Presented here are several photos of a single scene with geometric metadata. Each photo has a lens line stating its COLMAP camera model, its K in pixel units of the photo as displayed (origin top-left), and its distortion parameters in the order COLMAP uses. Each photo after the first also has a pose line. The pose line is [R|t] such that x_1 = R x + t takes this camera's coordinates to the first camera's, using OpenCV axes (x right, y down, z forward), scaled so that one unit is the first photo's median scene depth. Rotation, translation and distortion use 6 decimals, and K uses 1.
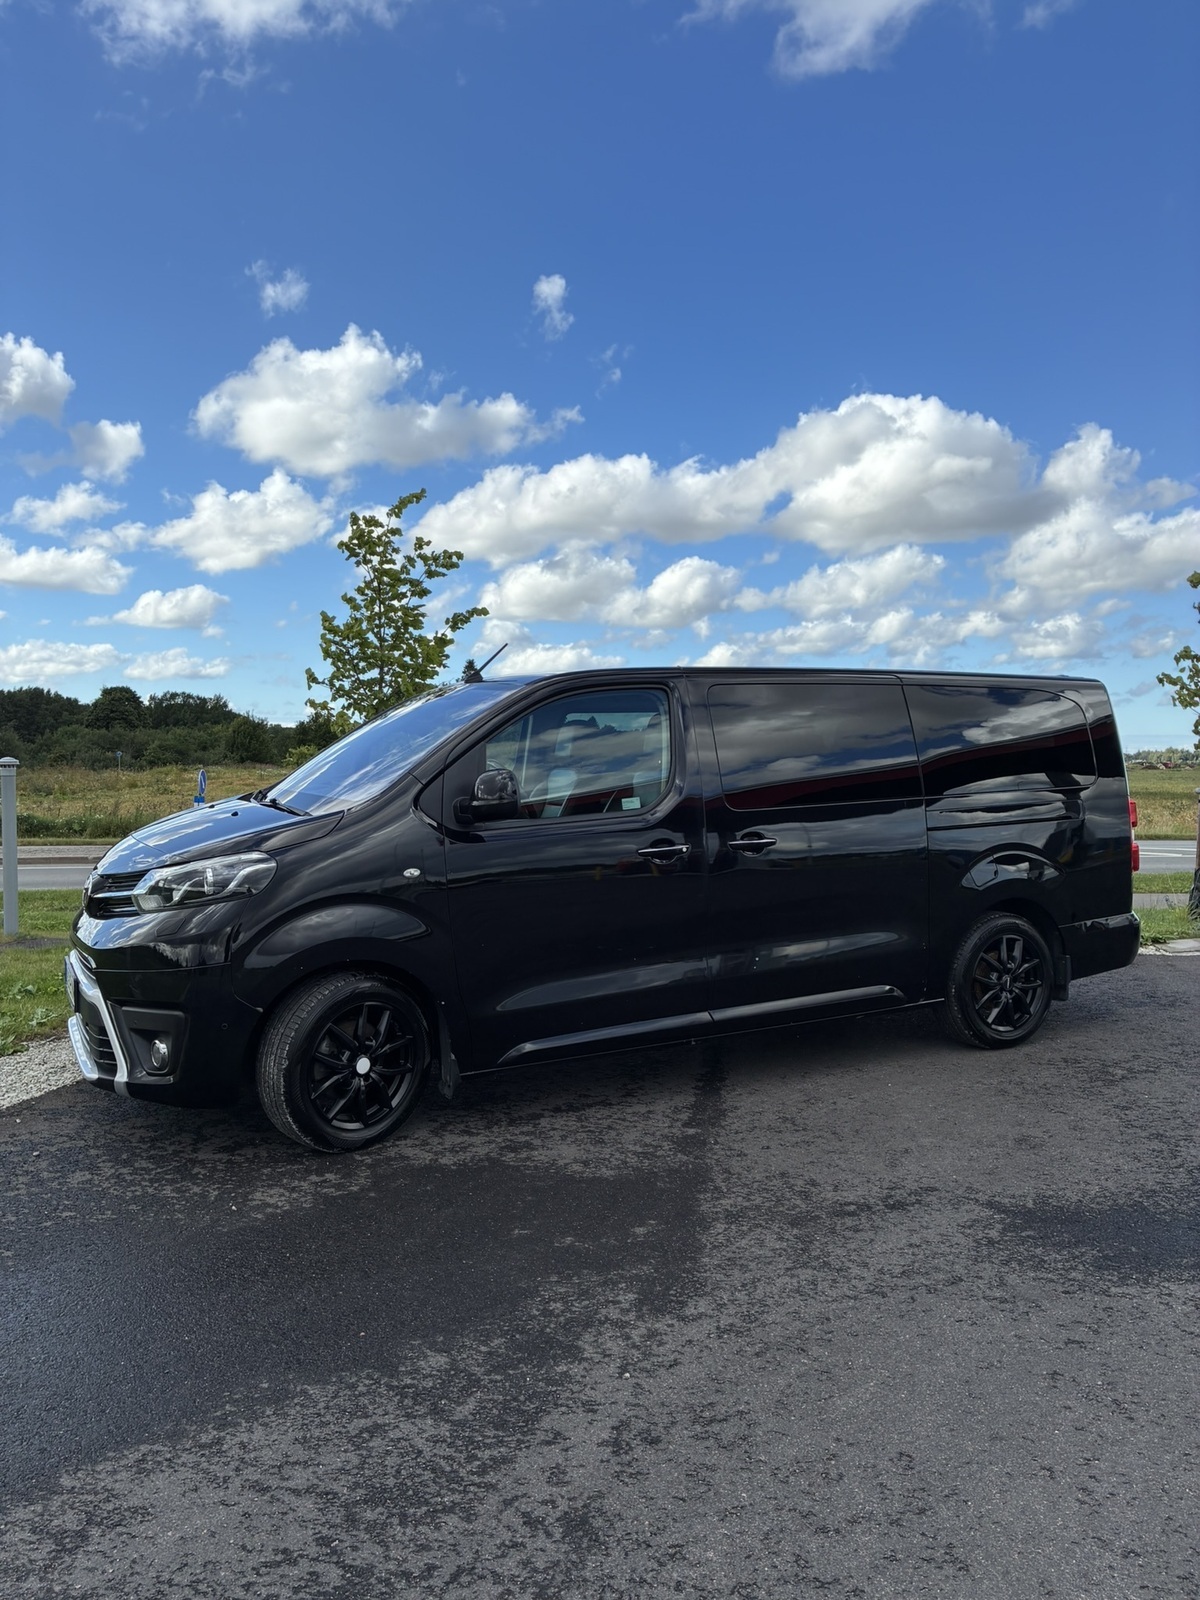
lens RADIAL K [[1234.4, 0, 590.1], [0, 1234.4, 799.1], [0, 0, 1]] dist [0.005897, 0.001018]
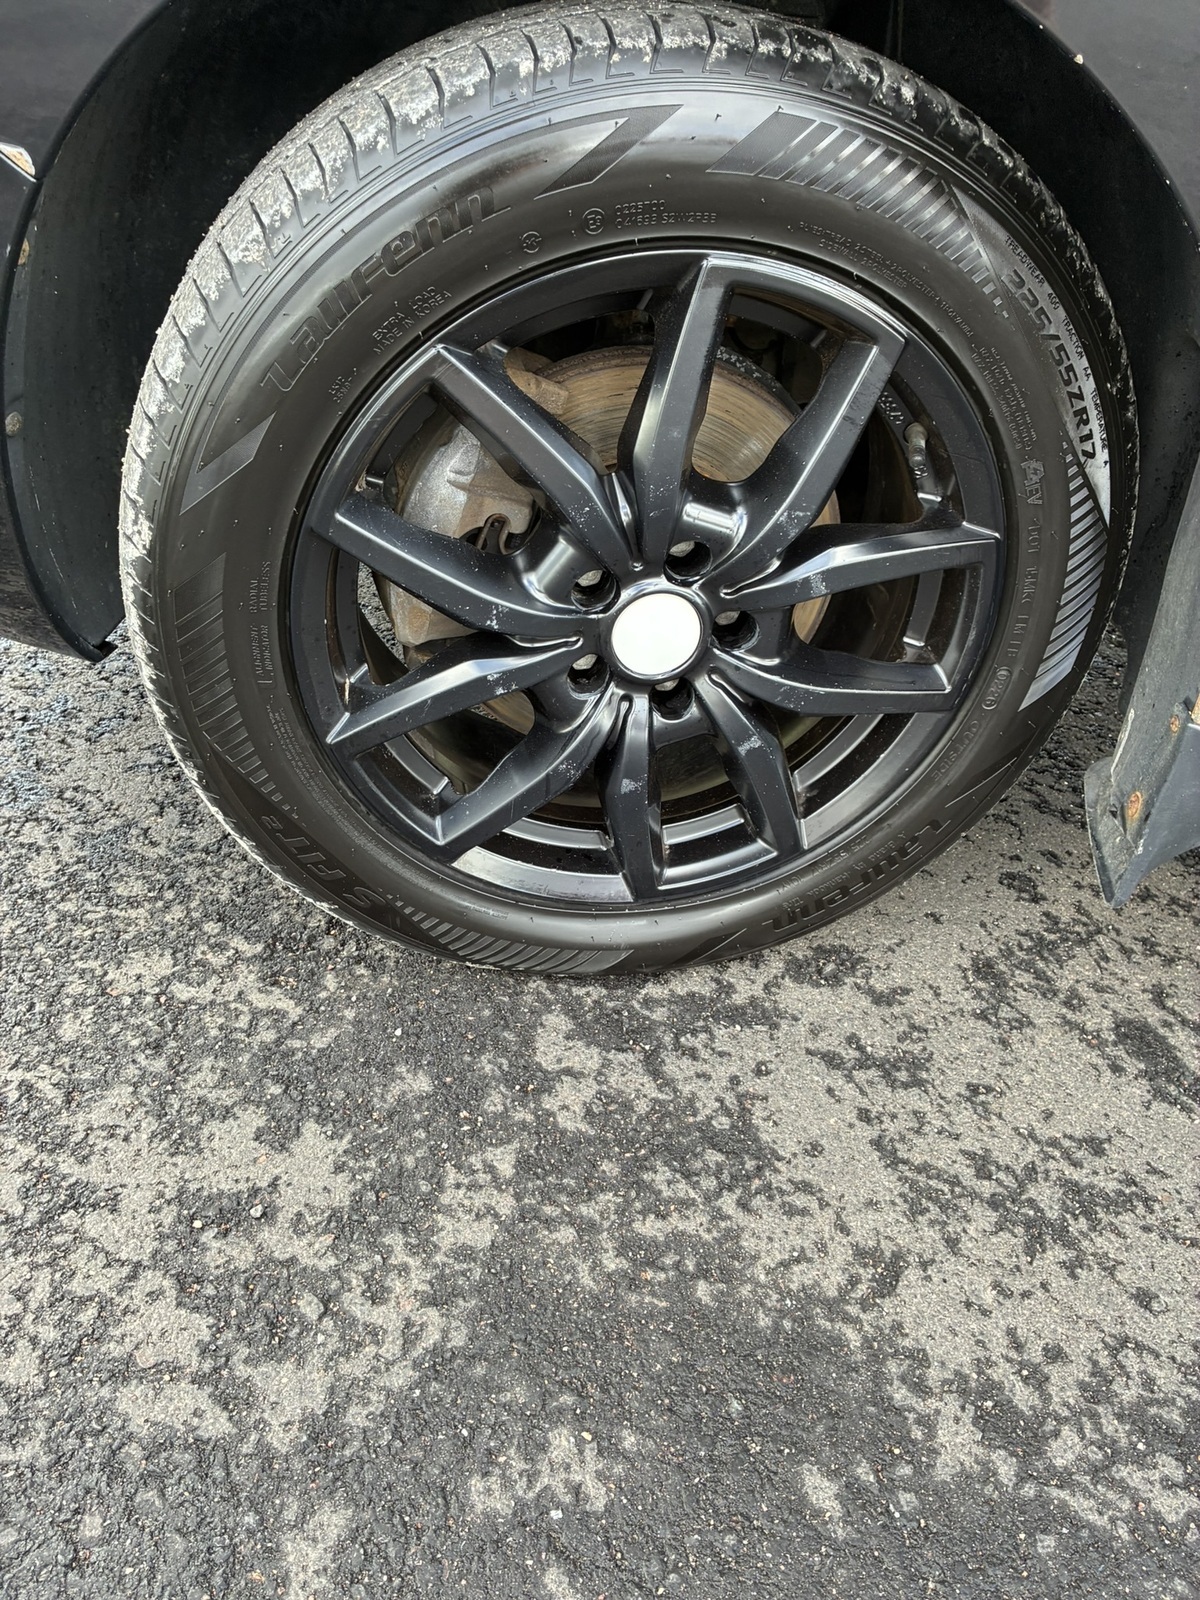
lens RADIAL K [[1234.4, 0, 590.1], [0, 1234.4, 799.1], [0, 0, 1]] dist [0.005897, 0.001018]
pose [[0.819074, 0.372538, -0.436273, -0.109102], [-0.097933, 0.840105, 0.533511, 0.146722], [0.565268, -0.394259, 0.724591, 0.882930]]
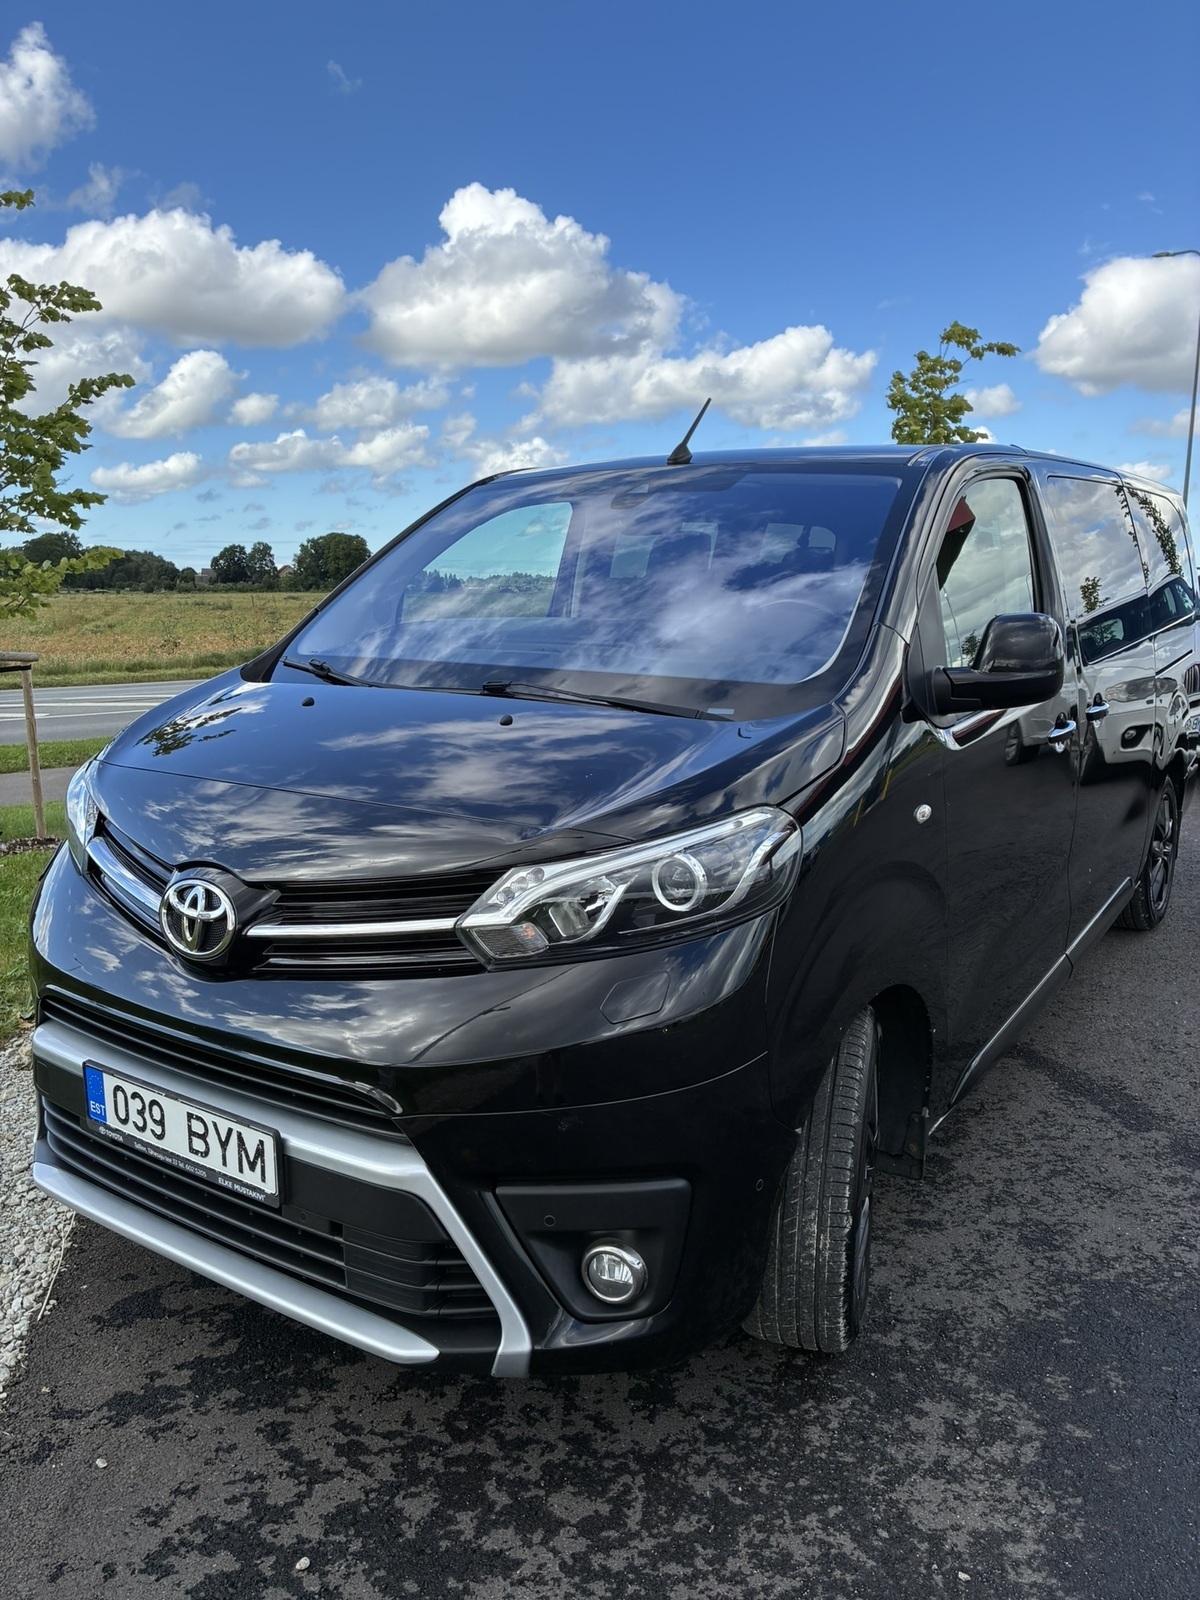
lens RADIAL K [[1215.5, 0, 566.9], [0, 1215.5, 766.2], [0, 0, 1]] dist [0.055364, -0.094947]
pose [[0.875829, -0.085482, 0.474990, -0.554492], [0.028474, 0.991627, 0.125956, -0.033486], [-0.481780, -0.096791, 0.870930, 0.631778]]
